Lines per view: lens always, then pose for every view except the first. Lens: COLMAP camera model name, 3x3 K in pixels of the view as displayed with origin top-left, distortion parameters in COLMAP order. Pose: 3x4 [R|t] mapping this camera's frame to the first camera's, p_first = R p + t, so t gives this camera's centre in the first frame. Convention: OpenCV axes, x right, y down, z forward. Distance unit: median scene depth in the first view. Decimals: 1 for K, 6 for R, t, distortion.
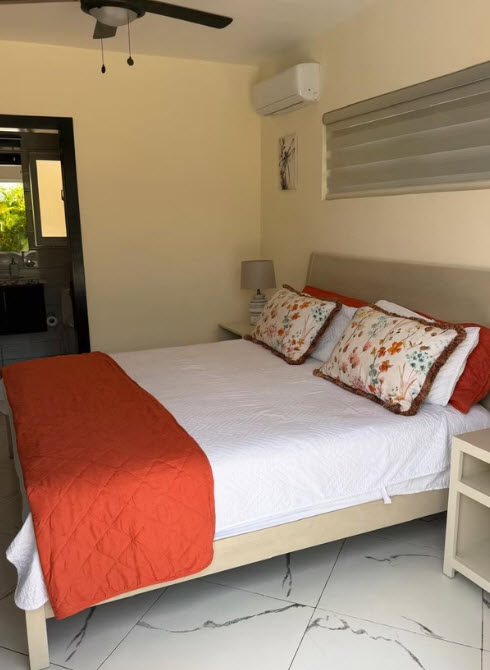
lens RADIAL K [[581.7, 0, 245.3], [0, 581.7, 338.3], [0, 0, 1]] dist [-0.021280, -0.037616]
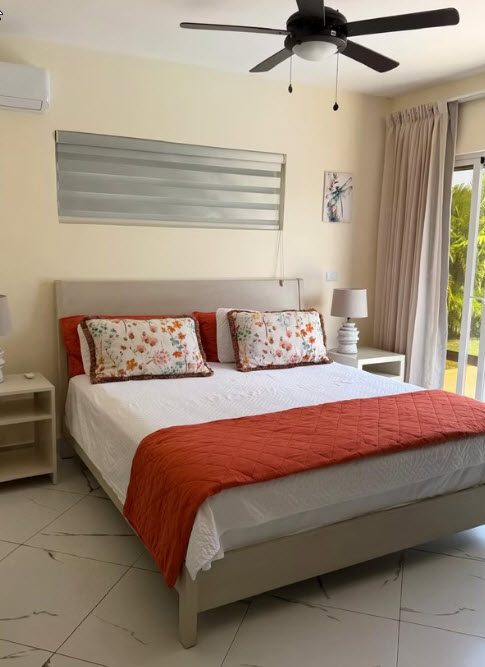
lens RADIAL K [[553.2, 0, 241.4], [0, 553.2, 335.6], [0, 0, 1]] dist [-0.015832, -0.017428]
pose [[-0.040568, -0.145509, 0.988525, -1.127152], [0.197742, 0.968602, 0.150692, -0.207998], [-0.979414, 0.201586, -0.010521, 1.093073]]
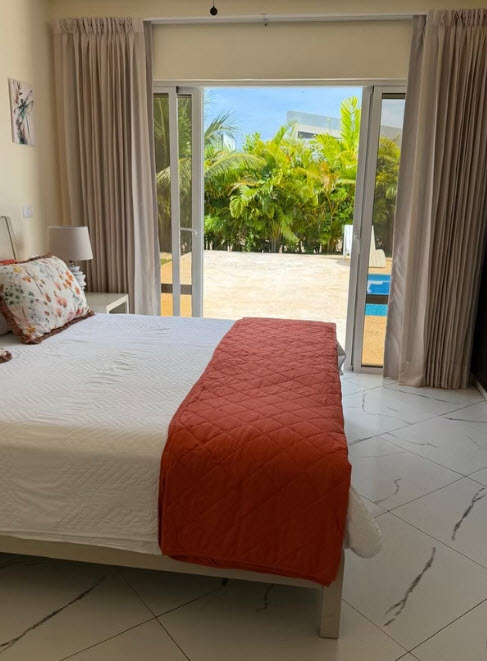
lens RADIAL K [[573.9, 0, 244.8], [0, 573.9, 326.6], [0, 0, 1]] dist [-0.021280, -0.037616]
pose [[-0.829716, -0.133357, 0.542021, -0.705690], [0.108860, 0.913736, 0.391453, -0.308602], [-0.547468, 0.383799, -0.743625, 1.618339]]
